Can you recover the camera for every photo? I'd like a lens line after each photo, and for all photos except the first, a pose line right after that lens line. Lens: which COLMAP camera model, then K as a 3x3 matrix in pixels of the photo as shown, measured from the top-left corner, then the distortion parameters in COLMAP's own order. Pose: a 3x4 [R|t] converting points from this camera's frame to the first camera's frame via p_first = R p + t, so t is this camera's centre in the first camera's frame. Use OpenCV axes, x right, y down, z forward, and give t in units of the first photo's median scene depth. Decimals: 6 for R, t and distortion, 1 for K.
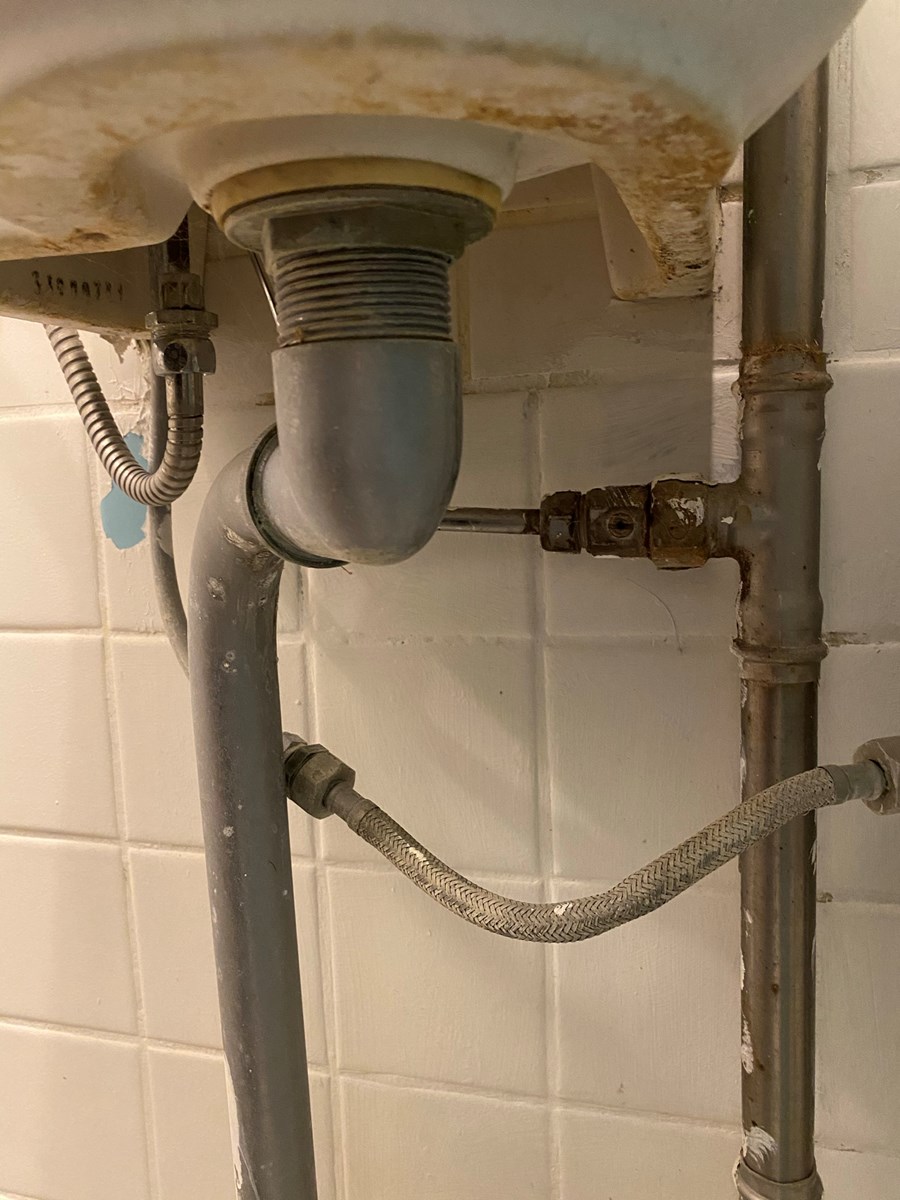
lens RADIAL K [[940.7, 0, 457.0], [0, 940.7, 605.2], [0, 0, 1]] dist [0.049829, -0.044472]
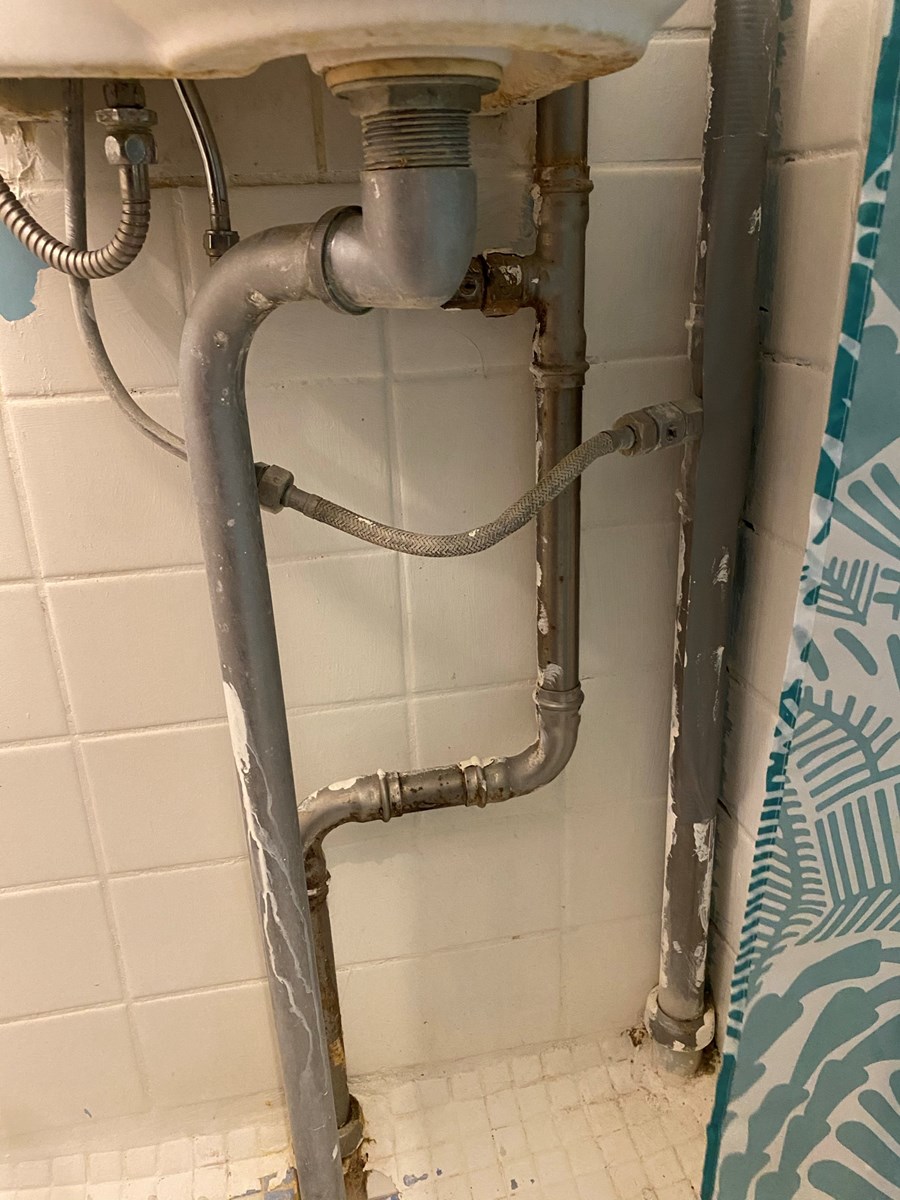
lens RADIAL K [[940.7, 0, 452.7], [0, 940.7, 601.2], [0, 0, 1]] dist [0.049829, -0.044472]
pose [[0.897493, -0.159031, 0.411359, -0.506216], [0.065548, 0.970464, 0.232170, 0.046013], [-0.436131, -0.181407, 0.881409, -0.365268]]
